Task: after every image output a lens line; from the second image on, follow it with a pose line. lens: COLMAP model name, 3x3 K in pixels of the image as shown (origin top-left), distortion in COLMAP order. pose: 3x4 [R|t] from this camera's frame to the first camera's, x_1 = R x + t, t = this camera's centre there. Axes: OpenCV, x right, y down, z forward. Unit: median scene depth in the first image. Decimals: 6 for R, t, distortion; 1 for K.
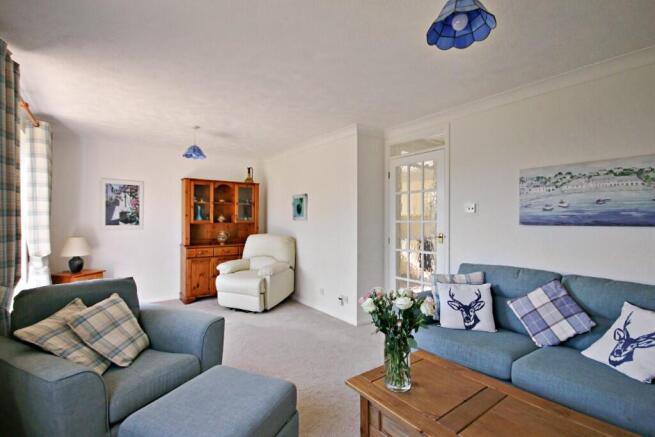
lens RADIAL K [[310.1, 0, 327.0], [0, 310.1, 221.0], [0, 0, 1]] dist [0.006539, -0.000381]
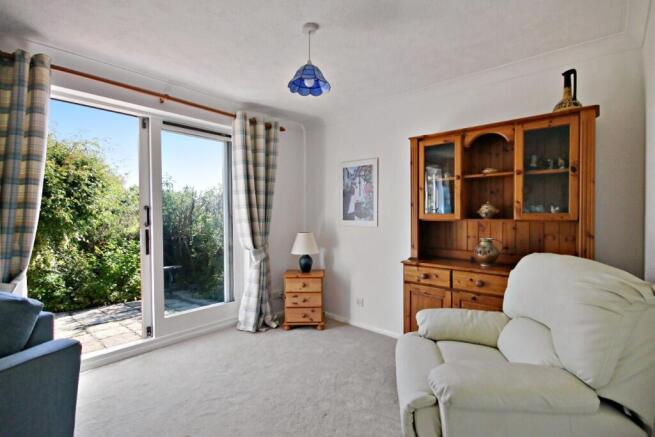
lens RADIAL K [[310.1, 0, 327.3], [0, 310.1, 218.7], [0, 0, 1]] dist [0.006539, -0.000381]
pose [[0.185278, 0.027009, -0.982315, 0.074192], [0.013421, 0.999459, 0.030012, -0.013405], [0.982594, -0.018744, 0.184816, 0.773208]]
